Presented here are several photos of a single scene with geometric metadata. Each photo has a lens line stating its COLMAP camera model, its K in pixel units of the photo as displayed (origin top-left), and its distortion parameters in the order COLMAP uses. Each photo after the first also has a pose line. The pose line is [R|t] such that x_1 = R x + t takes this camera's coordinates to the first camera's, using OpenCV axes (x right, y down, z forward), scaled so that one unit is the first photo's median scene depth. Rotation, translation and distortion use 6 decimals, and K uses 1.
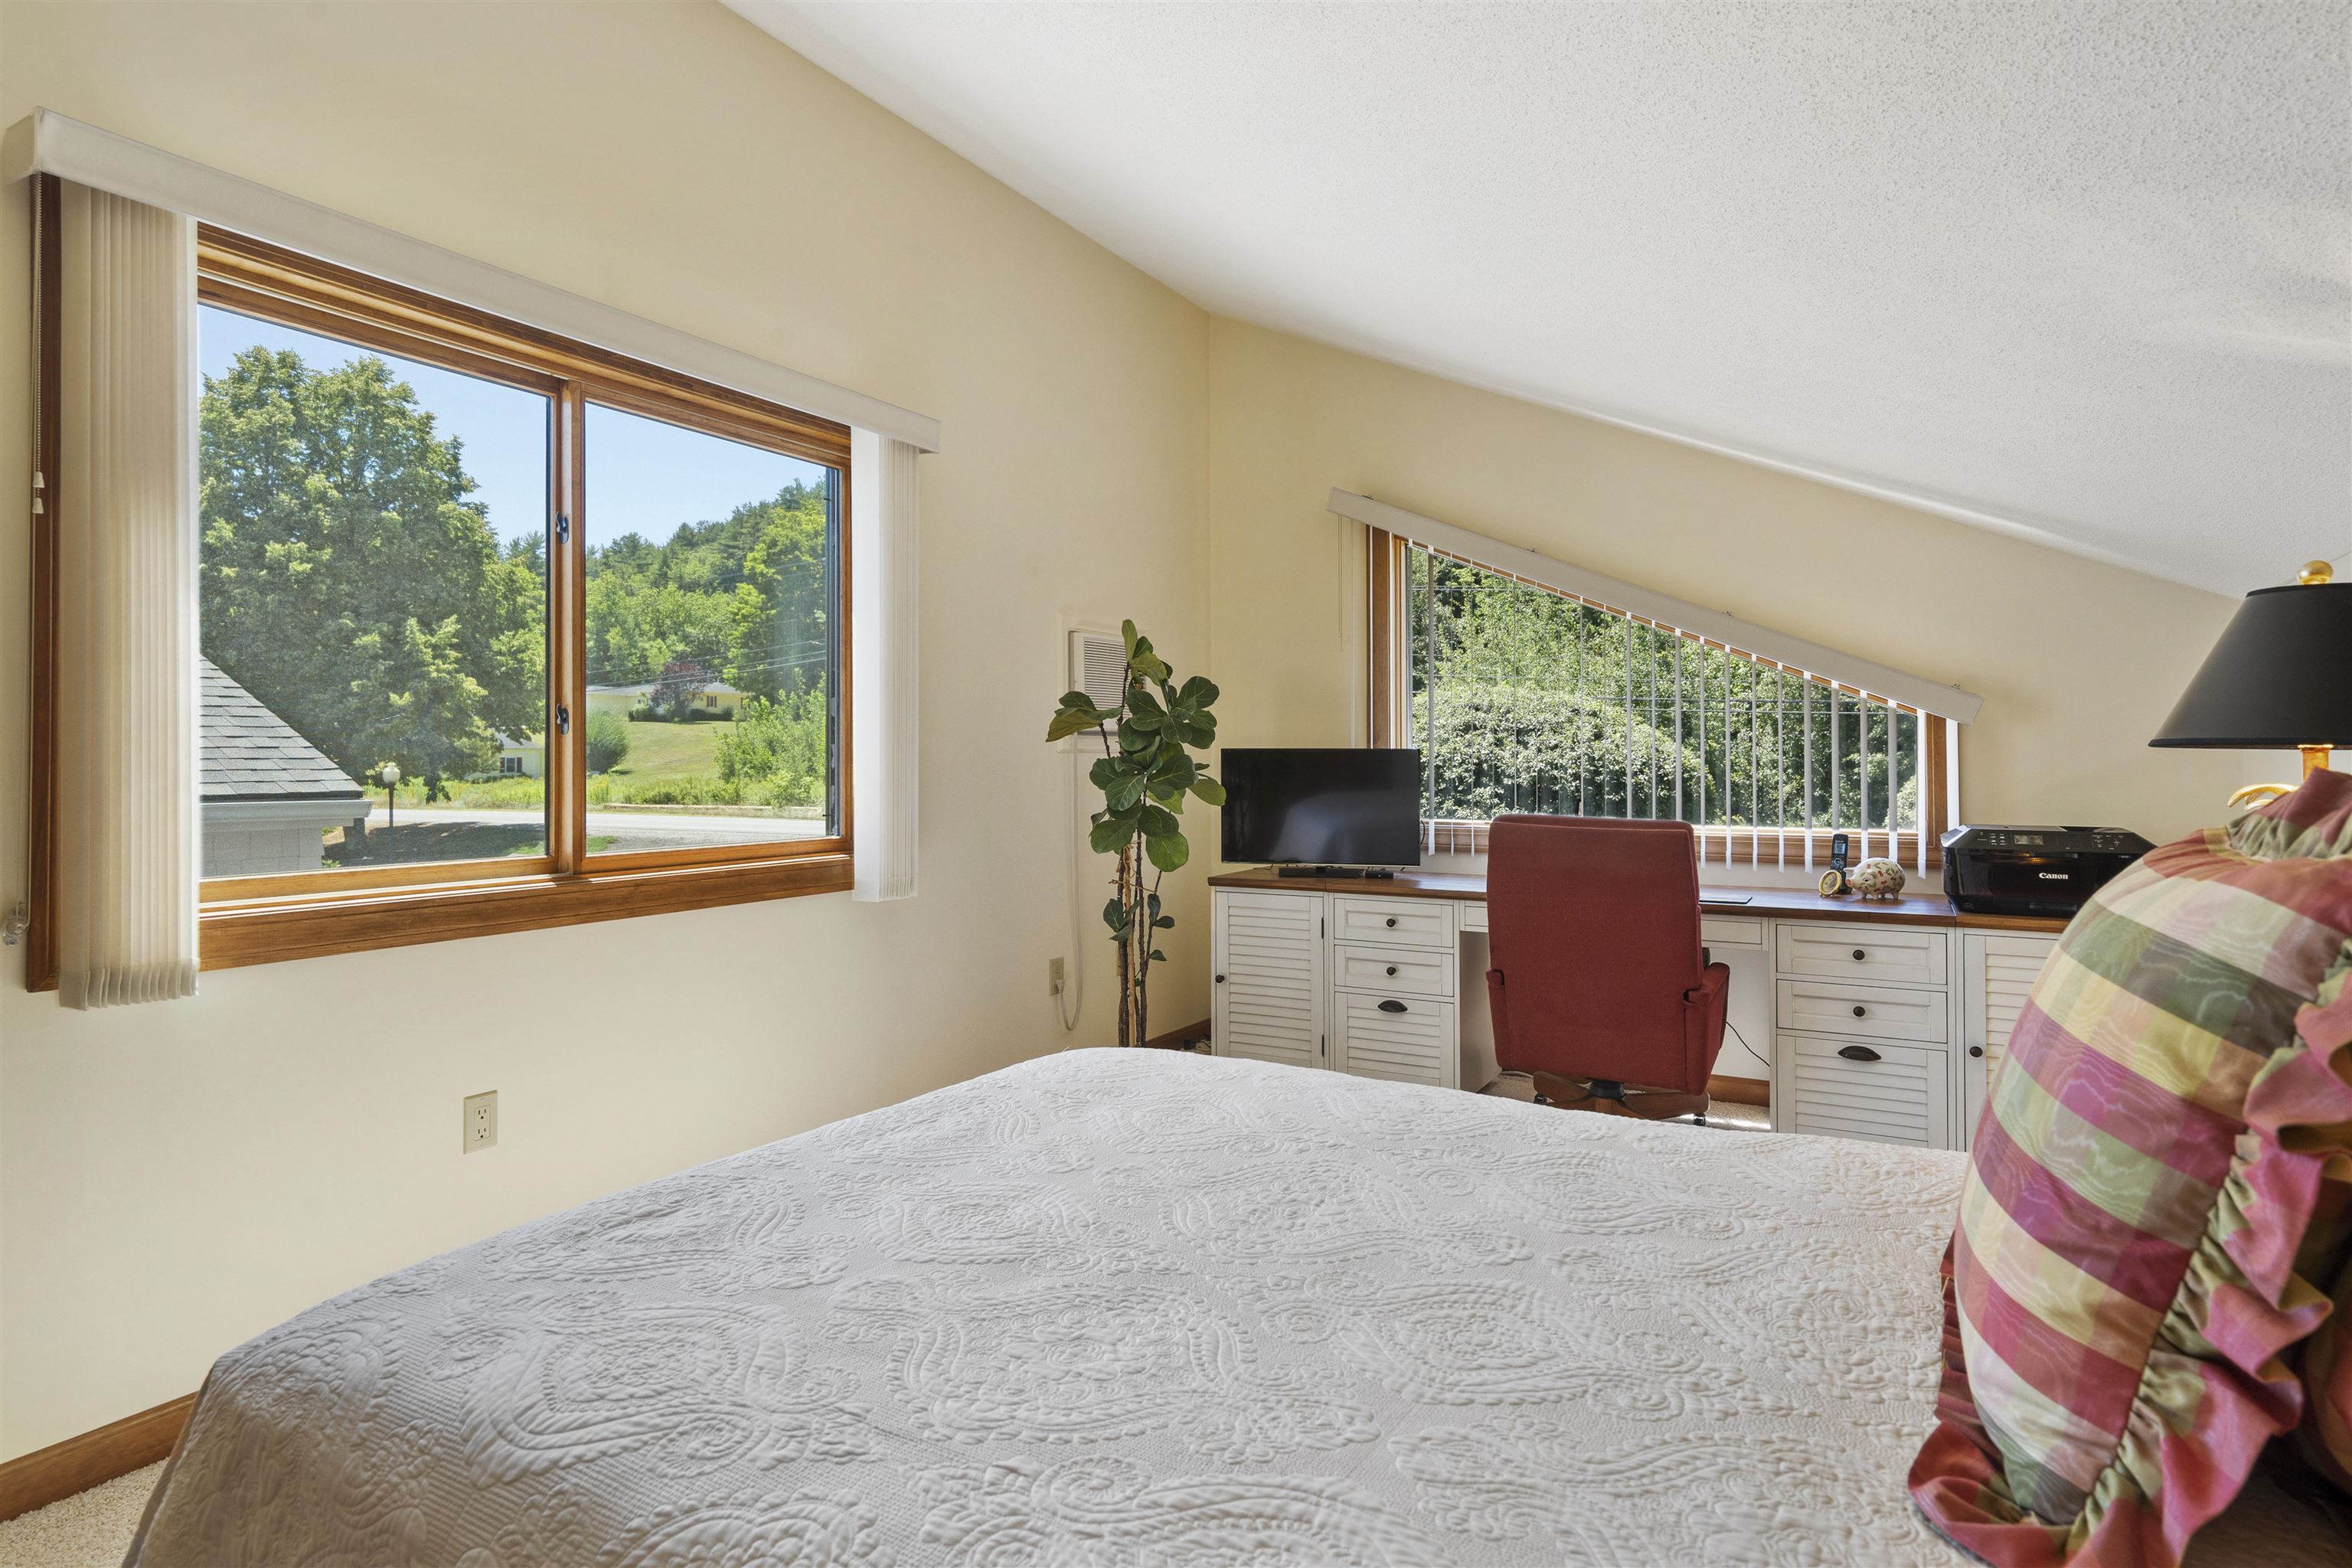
lens RADIAL K [[1246.5, 0, 1173.0], [0, 1246.5, 743.2], [0, 0, 1]] dist [0.002033, 0.000134]
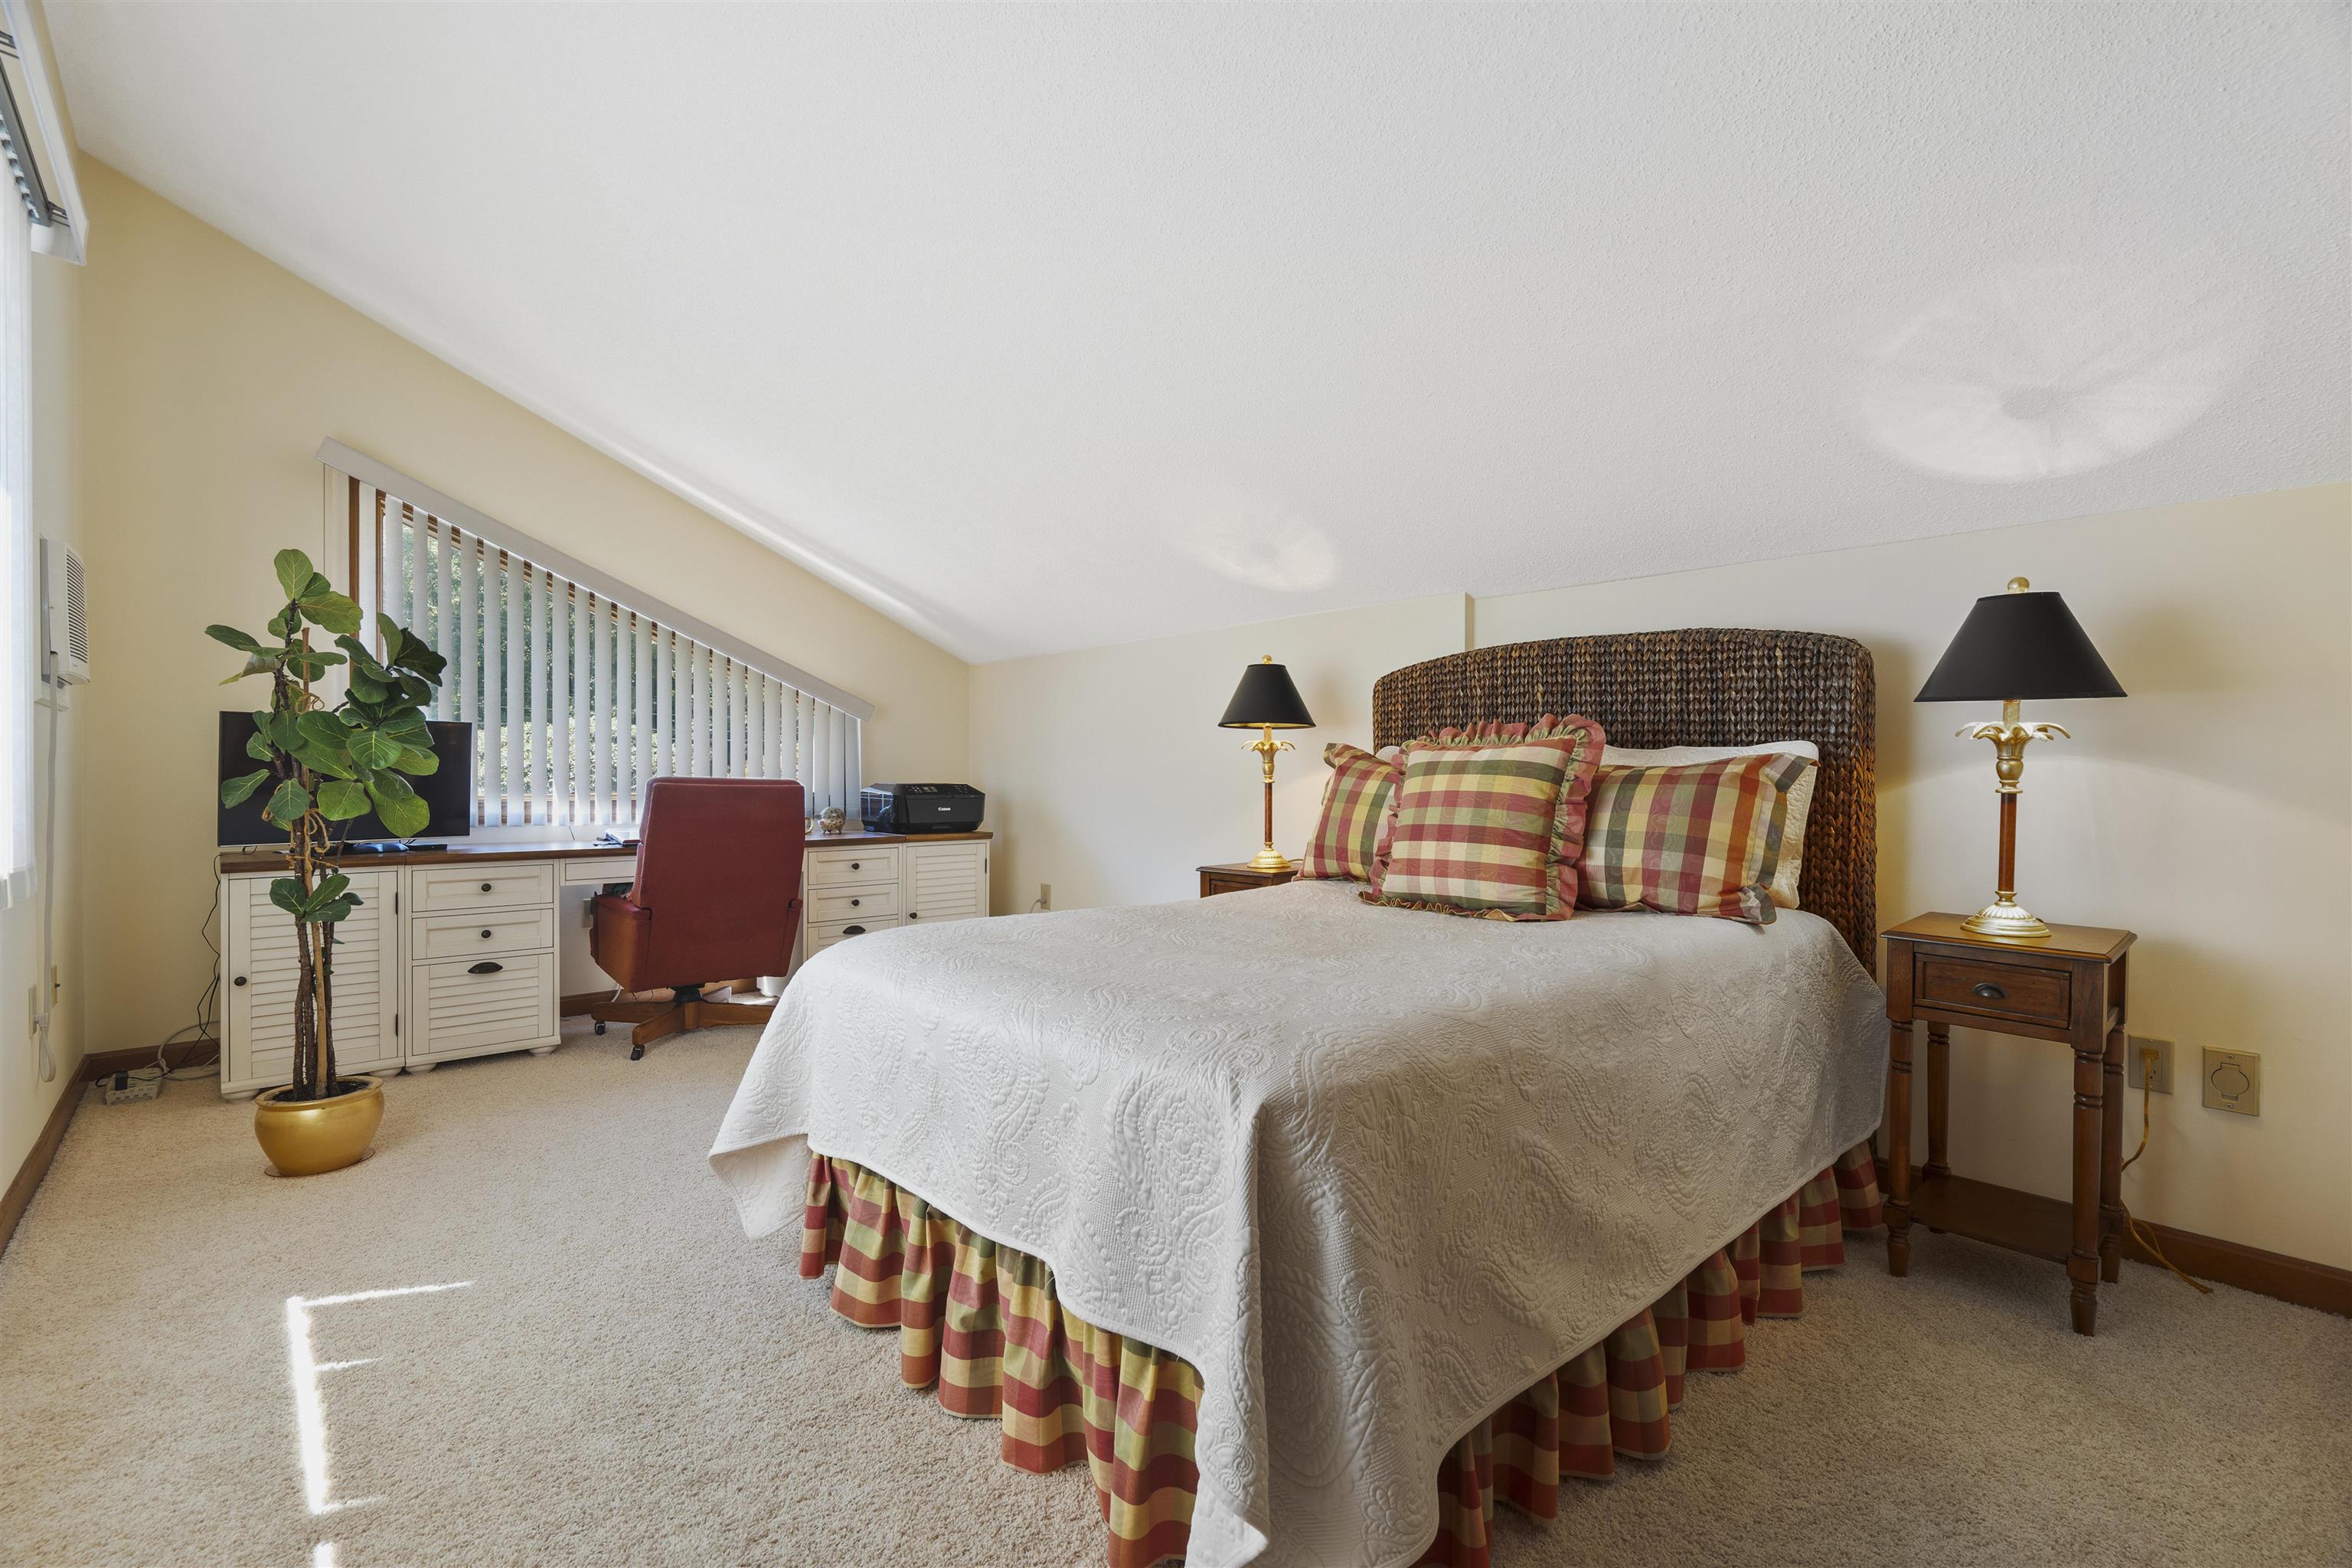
lens RADIAL K [[1037.0, 0, 1176.0], [0, 1037.0, 784.0], [0, 0, 1]] dist [-0.000549, -0.000058]
pose [[0.316622, -0.008737, 0.948512, -0.463554], [-0.016995, 0.999745, 0.014882, 0.036153], [-0.948400, -0.020832, 0.316393, 0.188927]]
